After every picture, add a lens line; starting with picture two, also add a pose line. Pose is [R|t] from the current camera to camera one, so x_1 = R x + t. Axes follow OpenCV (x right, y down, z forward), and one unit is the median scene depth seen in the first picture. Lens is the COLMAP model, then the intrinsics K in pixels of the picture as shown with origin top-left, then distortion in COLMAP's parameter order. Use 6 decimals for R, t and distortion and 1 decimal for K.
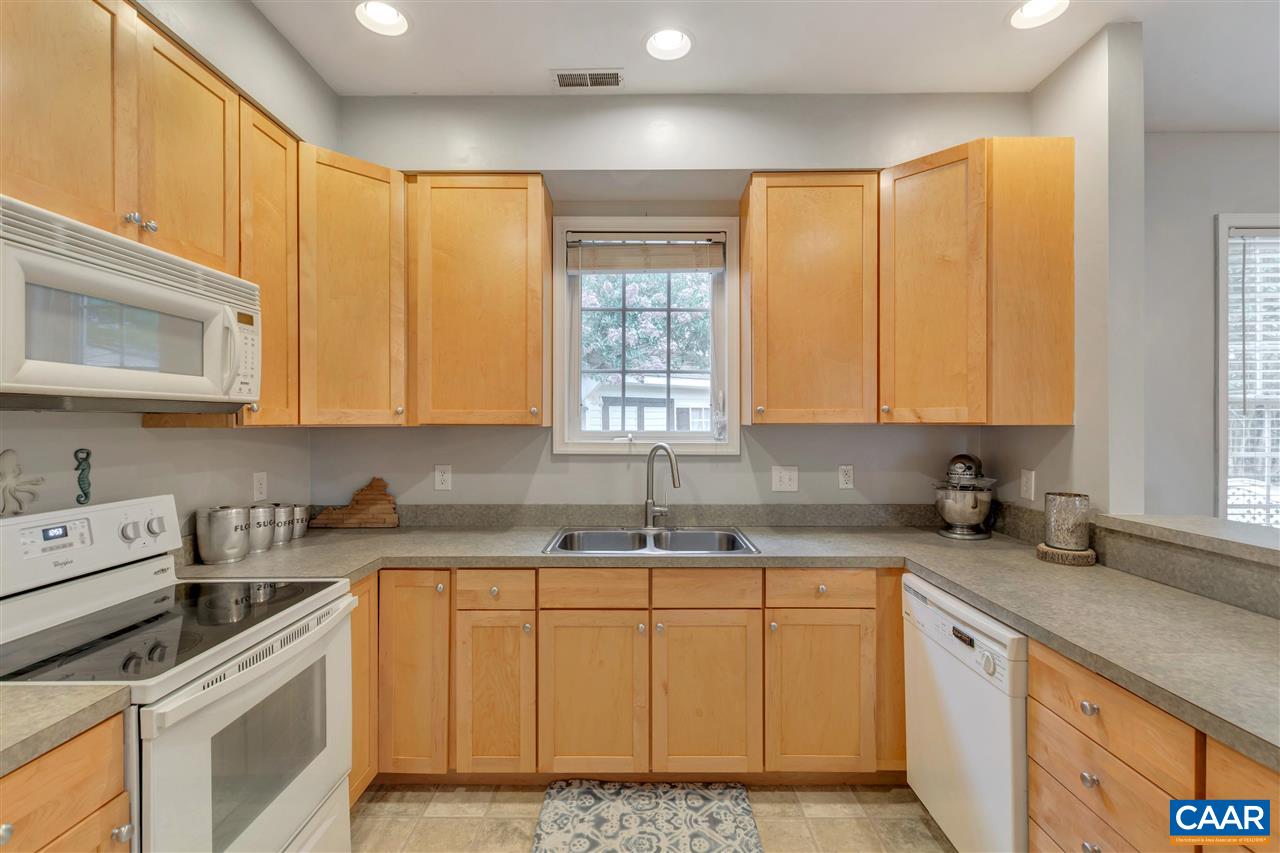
lens RADIAL K [[603.2, 0, 639.0], [0, 603.2, 424.4], [0, 0, 1]] dist [-0.001136, -0.003704]
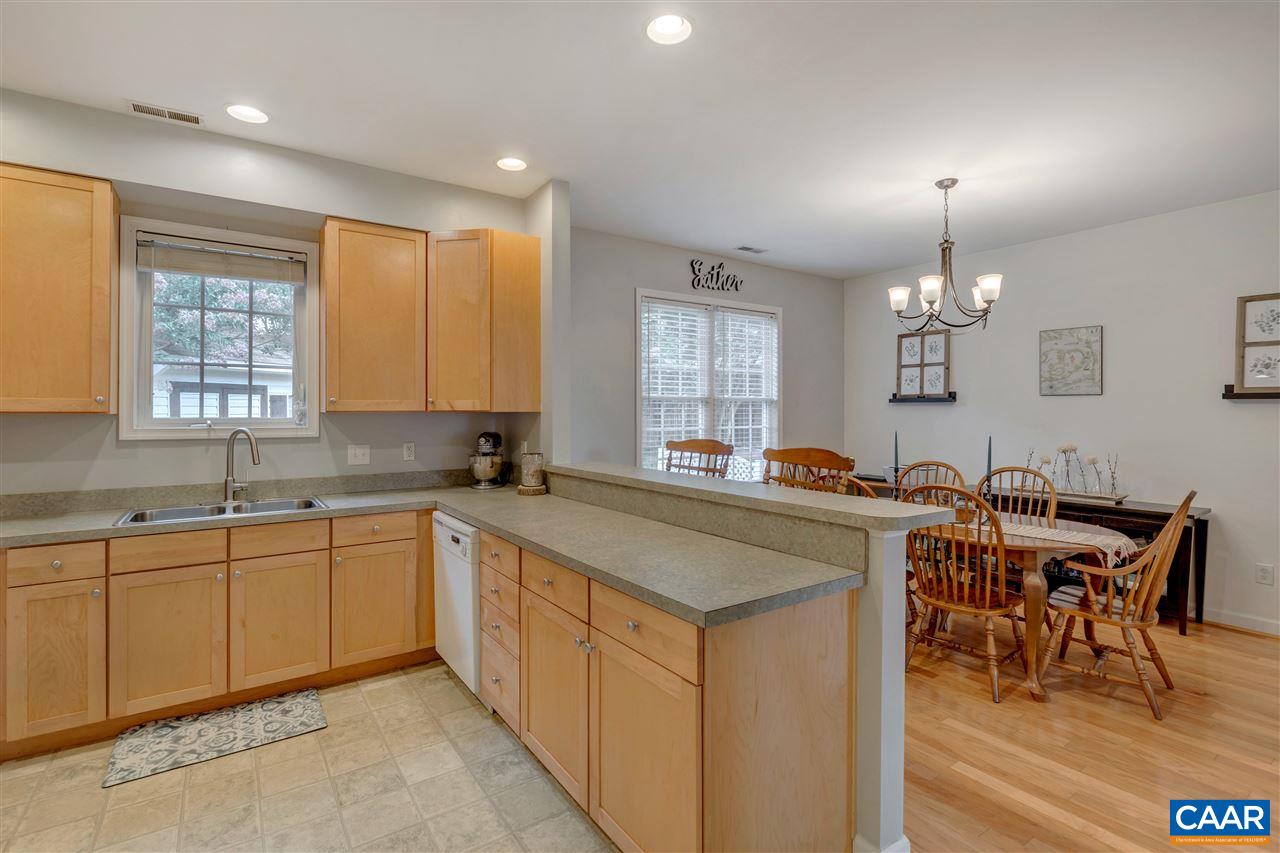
lens RADIAL K [[603.2, 0, 644.7], [0, 603.2, 407.3], [0, 0, 1]] dist [-0.001136, -0.003704]
pose [[0.818419, 0.003643, 0.574610, 0.006689], [0.001940, 0.999957, -0.009103, 0.004065], [-0.574619, 0.008565, 0.818376, -0.502237]]
